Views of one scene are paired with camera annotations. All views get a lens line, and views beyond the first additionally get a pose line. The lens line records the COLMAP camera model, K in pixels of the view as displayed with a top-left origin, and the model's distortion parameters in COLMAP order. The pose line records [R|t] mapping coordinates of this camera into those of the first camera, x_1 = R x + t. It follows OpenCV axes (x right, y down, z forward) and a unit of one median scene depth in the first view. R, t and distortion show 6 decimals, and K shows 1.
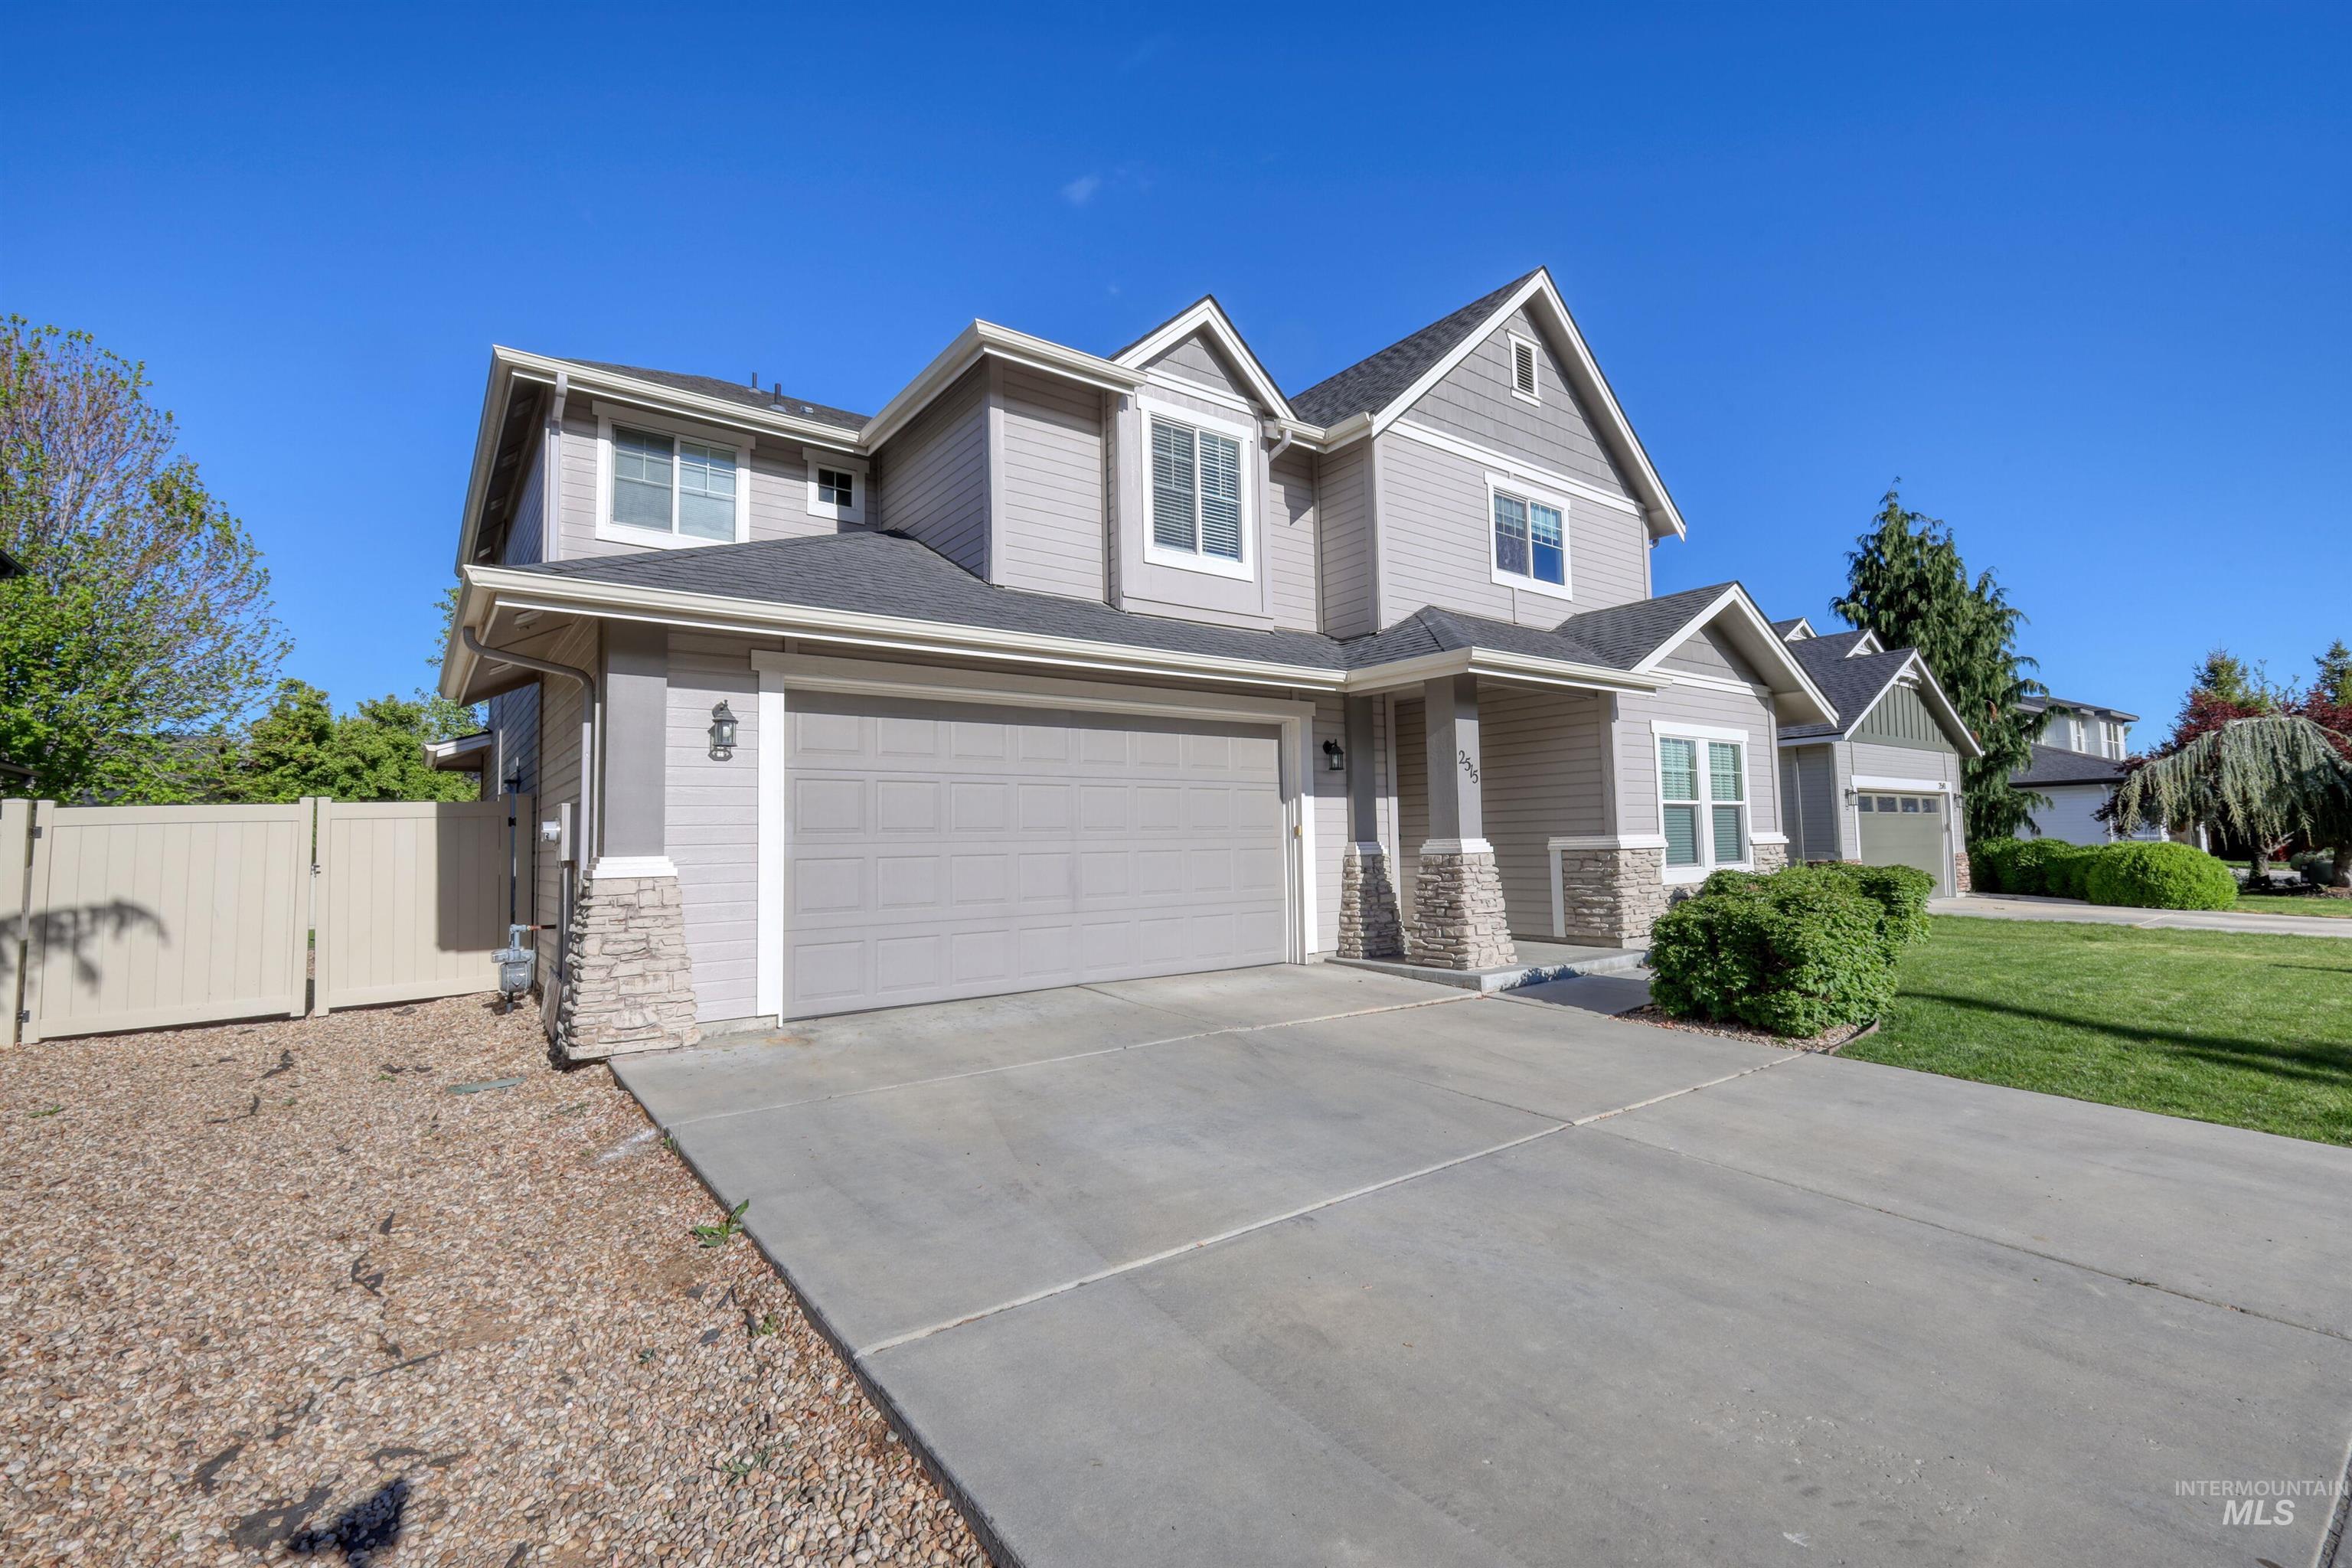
lens RADIAL K [[1028.8, 0, 1176.0], [0, 1028.8, 784.0], [0, 0, 1]] dist [0.000811, -0.000256]
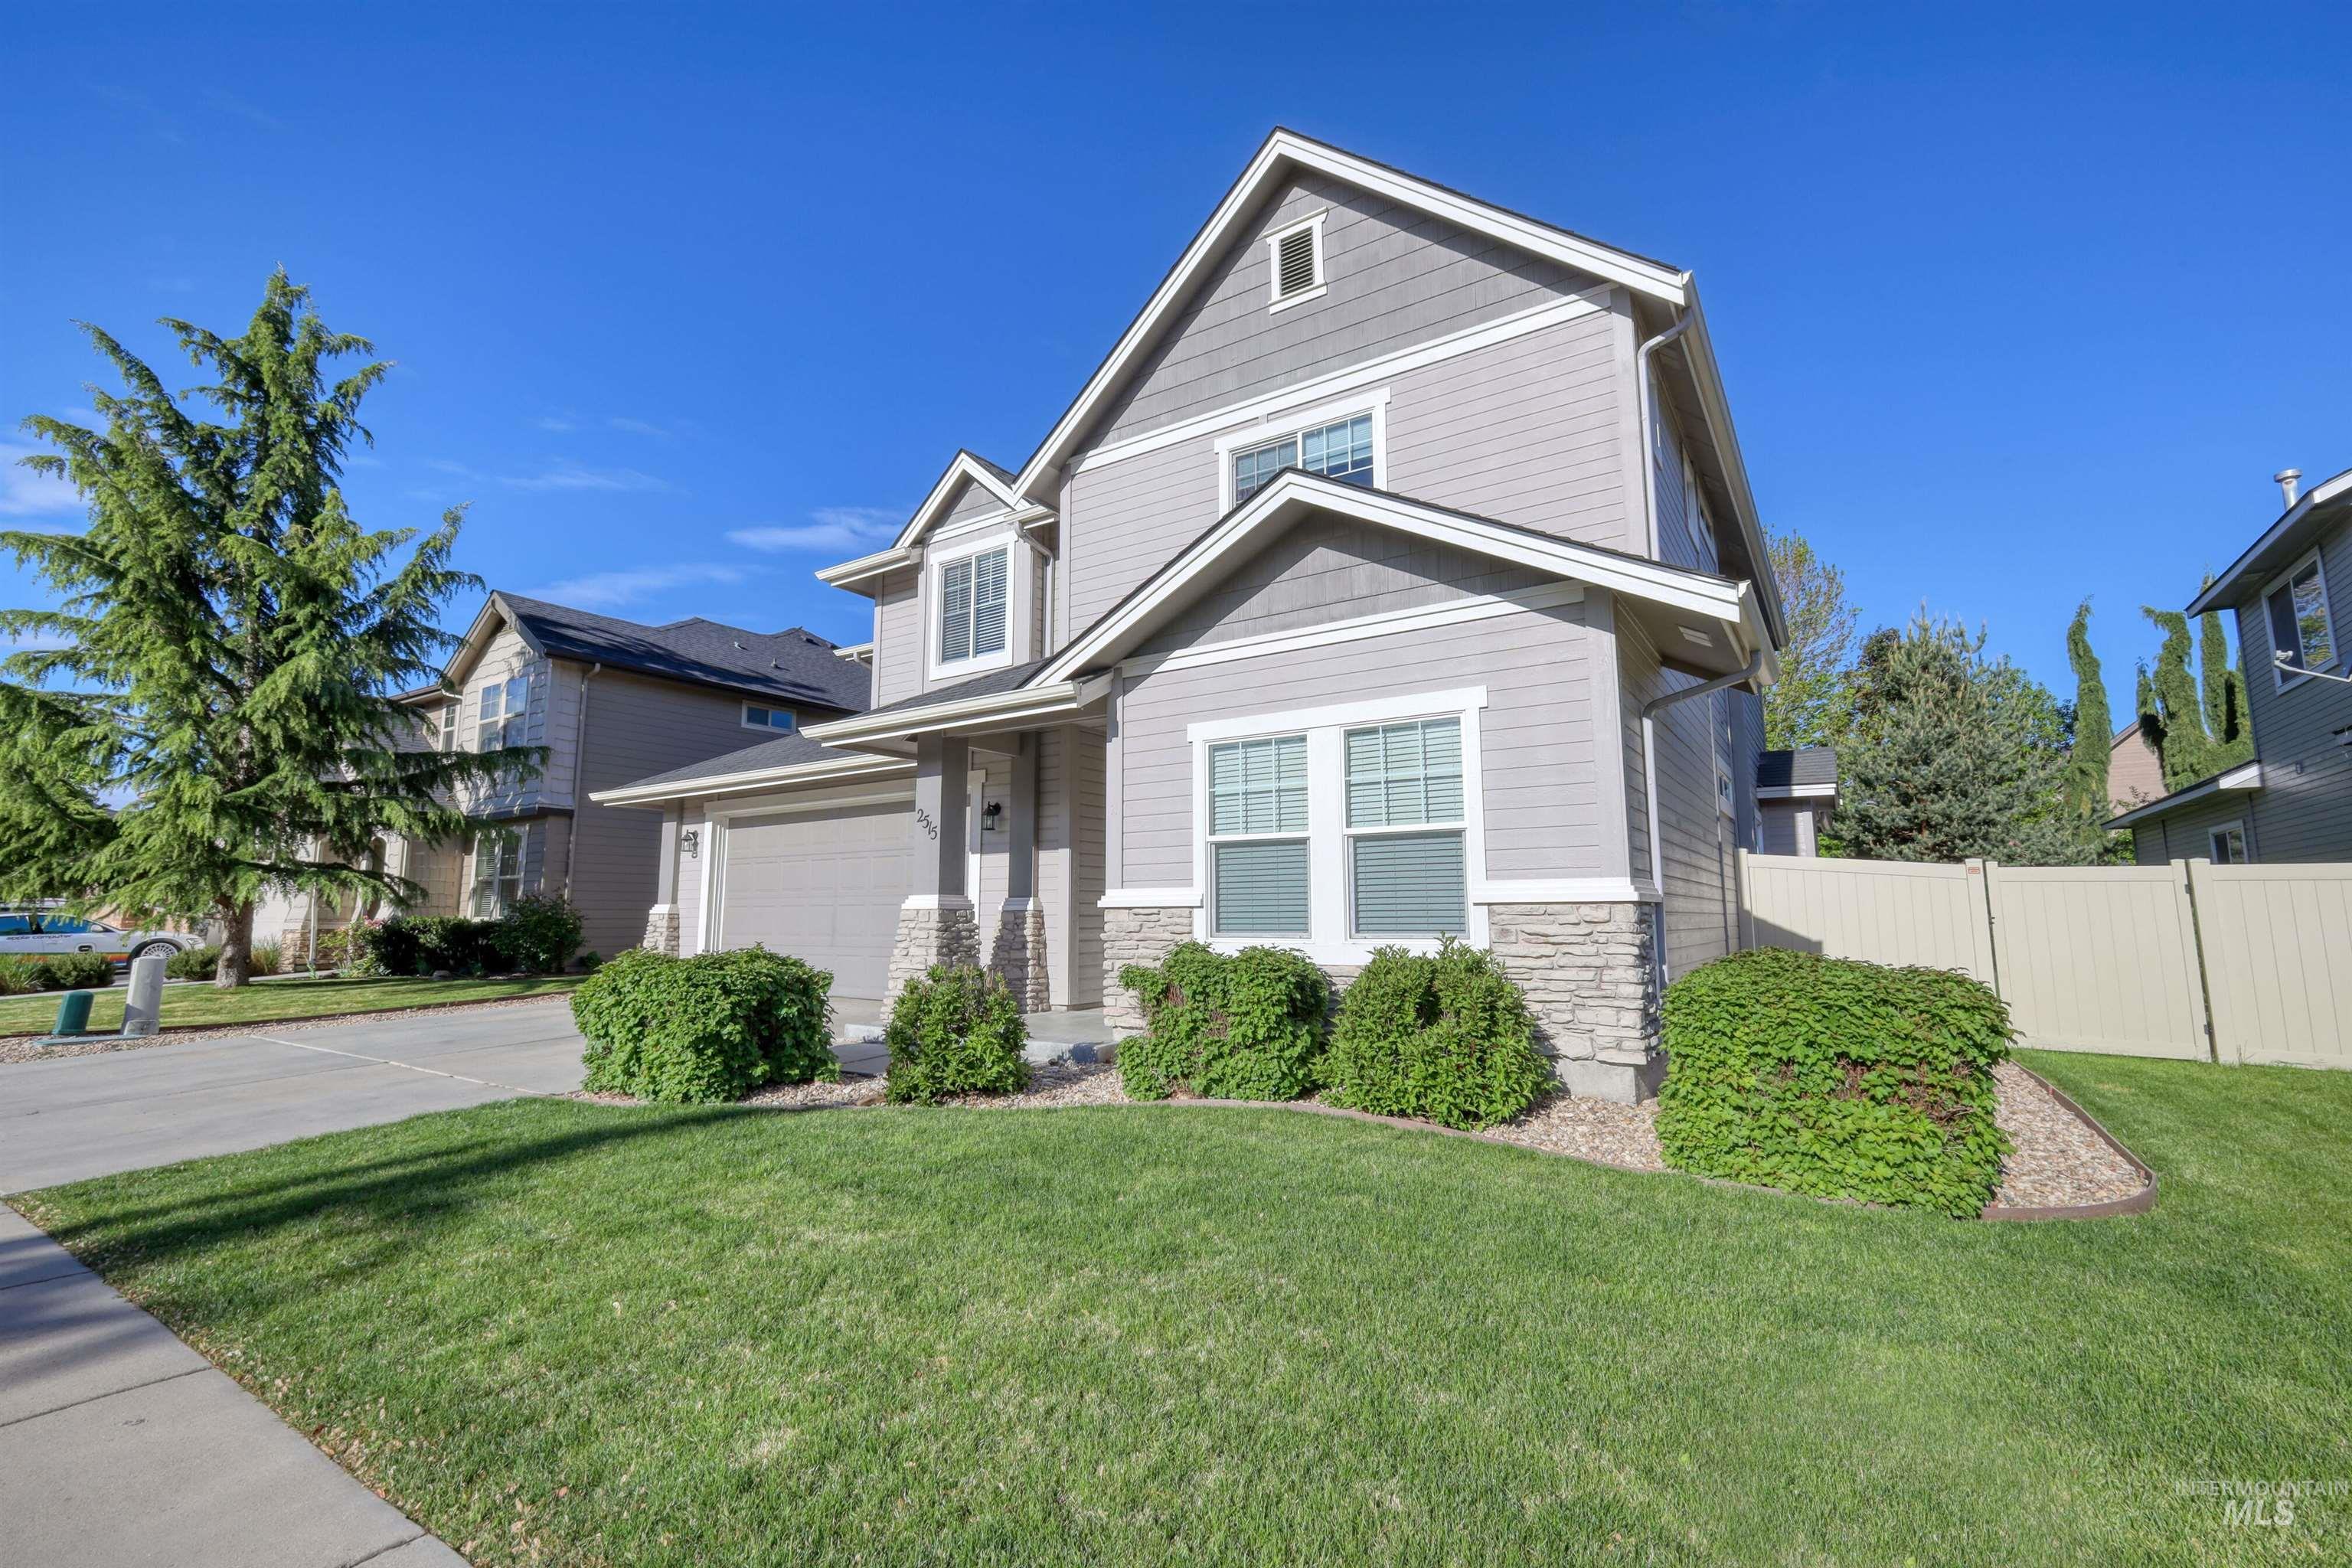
lens RADIAL K [[1014.8, 0, 1173.5], [0, 1014.8, 780.7], [0, 0, 1]] dist [0.004316, 0.000651]
pose [[0.321502, -0.104880, -0.941083, 1.202771], [0.055324, 0.994230, -0.091903, 0.042738], [0.945291, -0.022517, 0.325449, 0.830097]]
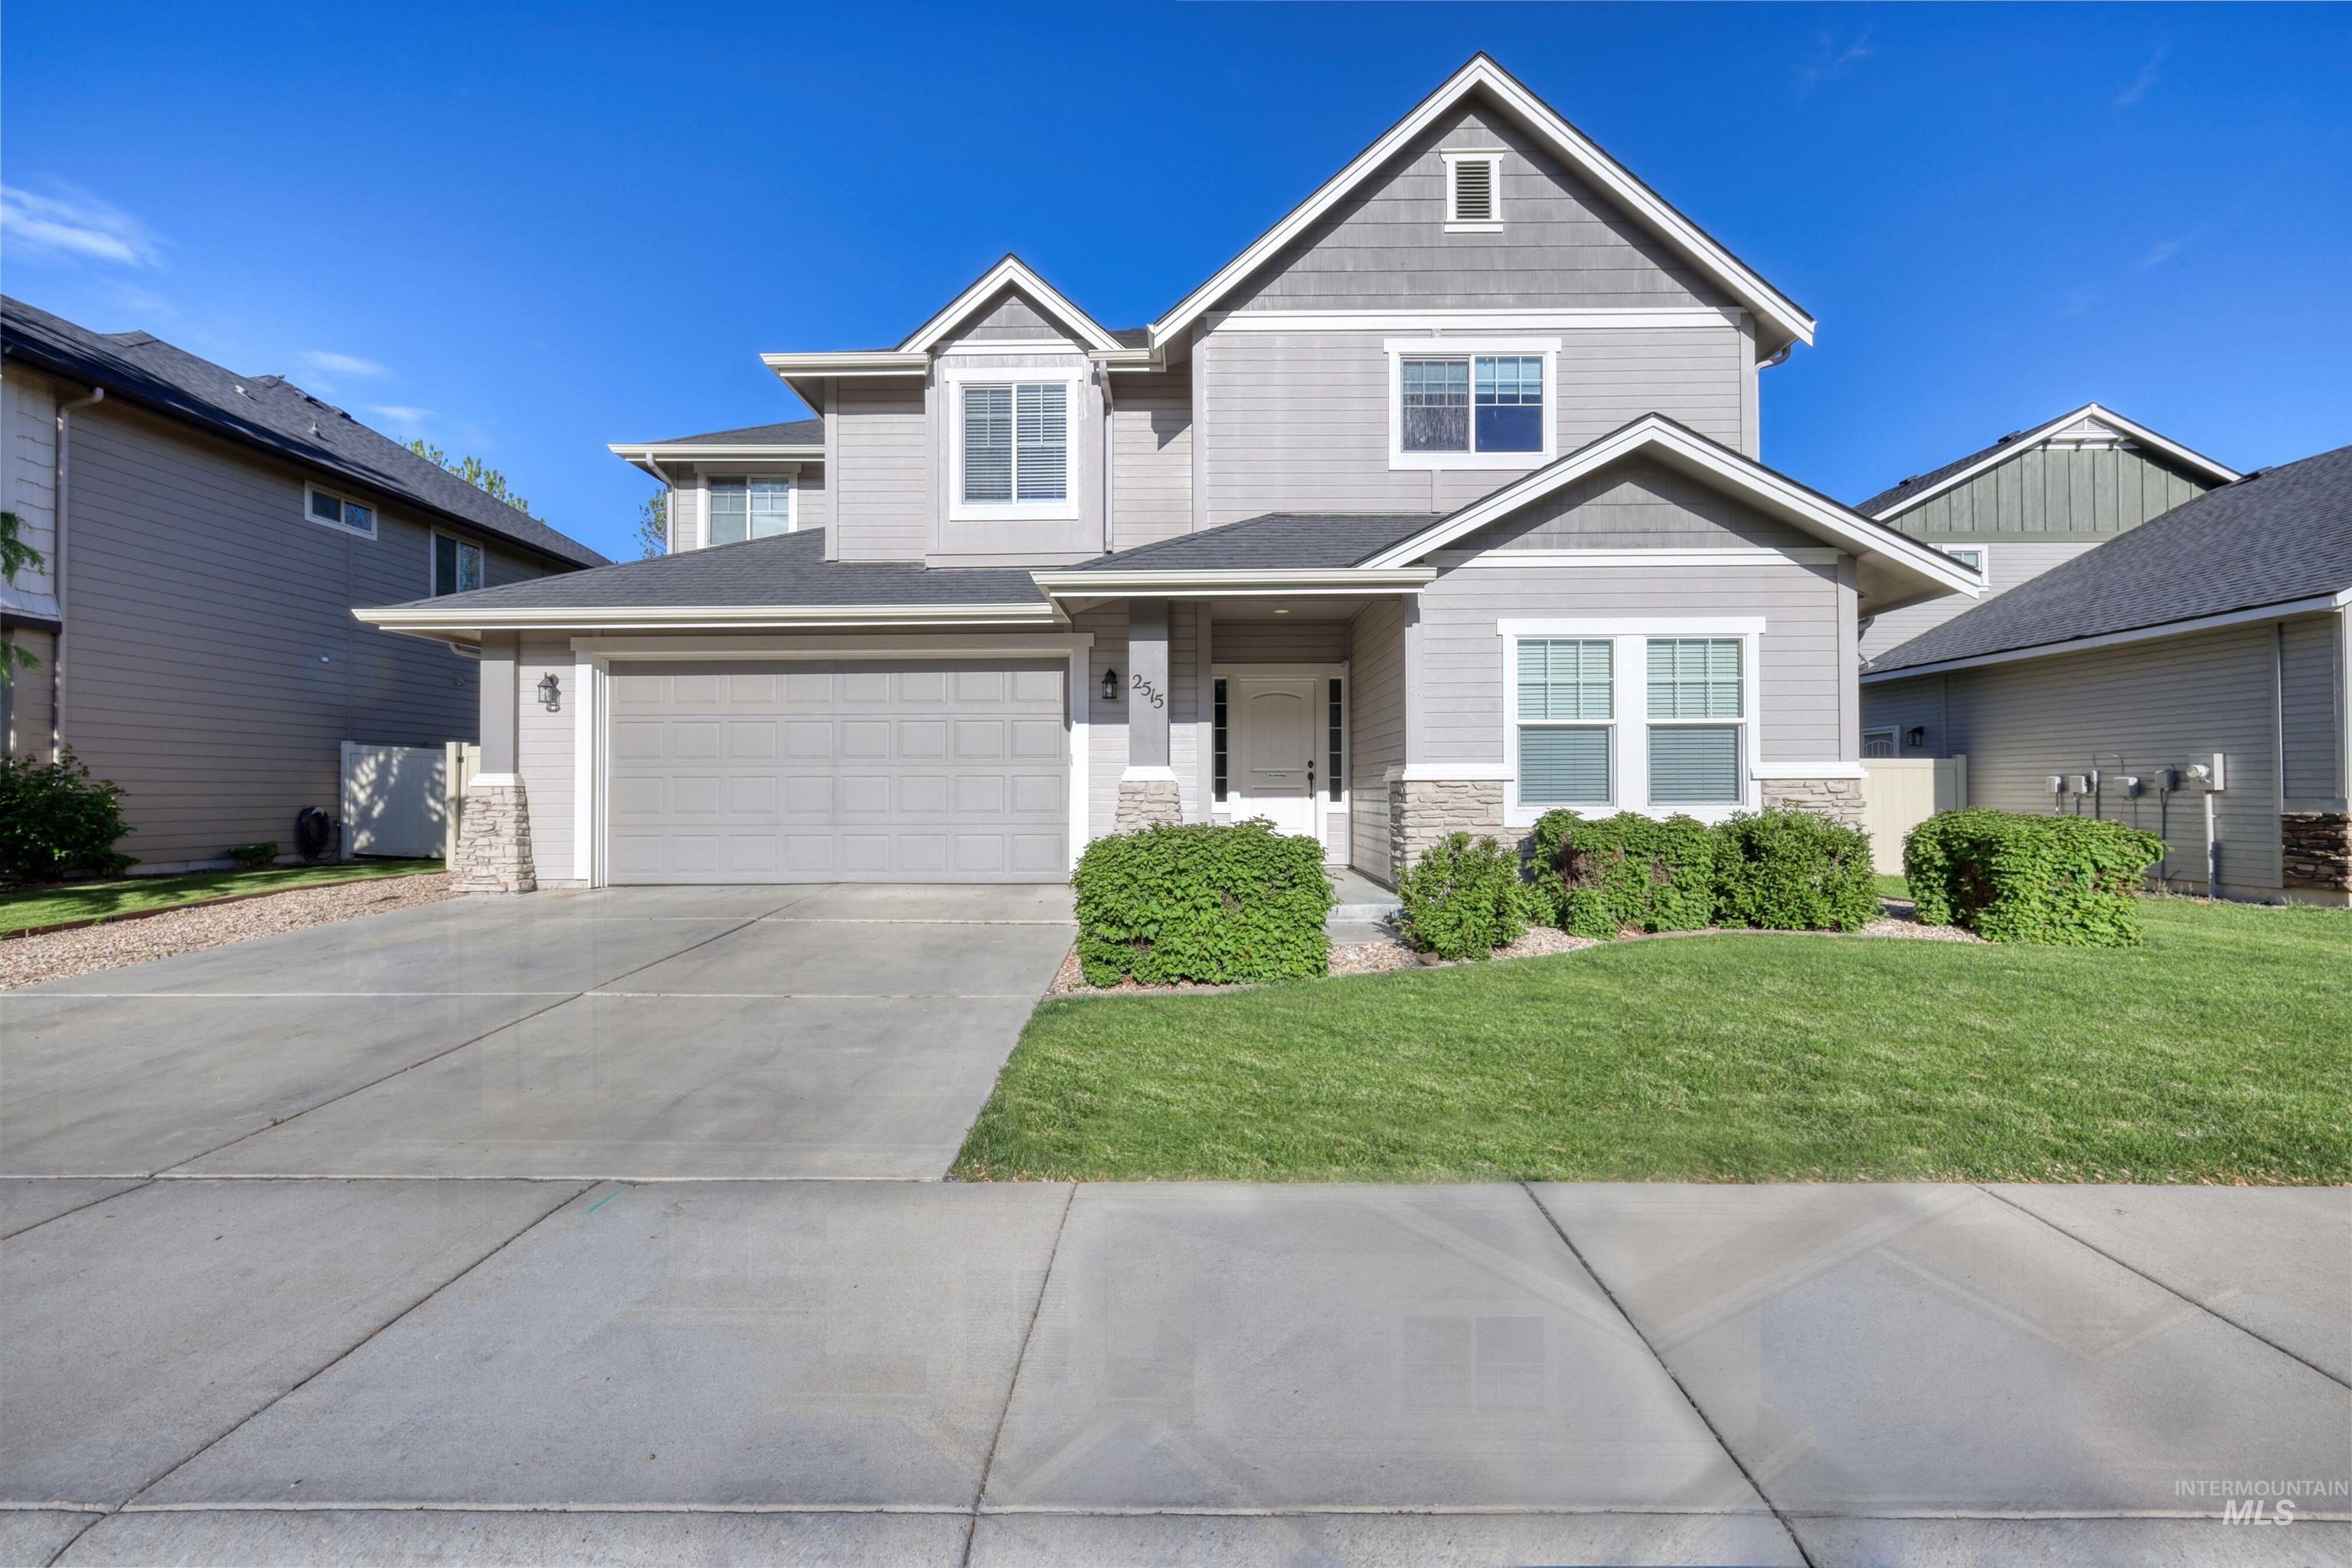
lens RADIAL K [[1028.8, 0, 1176.0], [0, 1028.8, 784.0], [0, 0, 1]] dist [0.000811, -0.000256]
pose [[0.788569, 0.013329, -0.614802, 0.819917], [0.025092, 0.998235, 0.053825, 0.016997], [0.614435, -0.057871, 0.786842, 0.238788]]
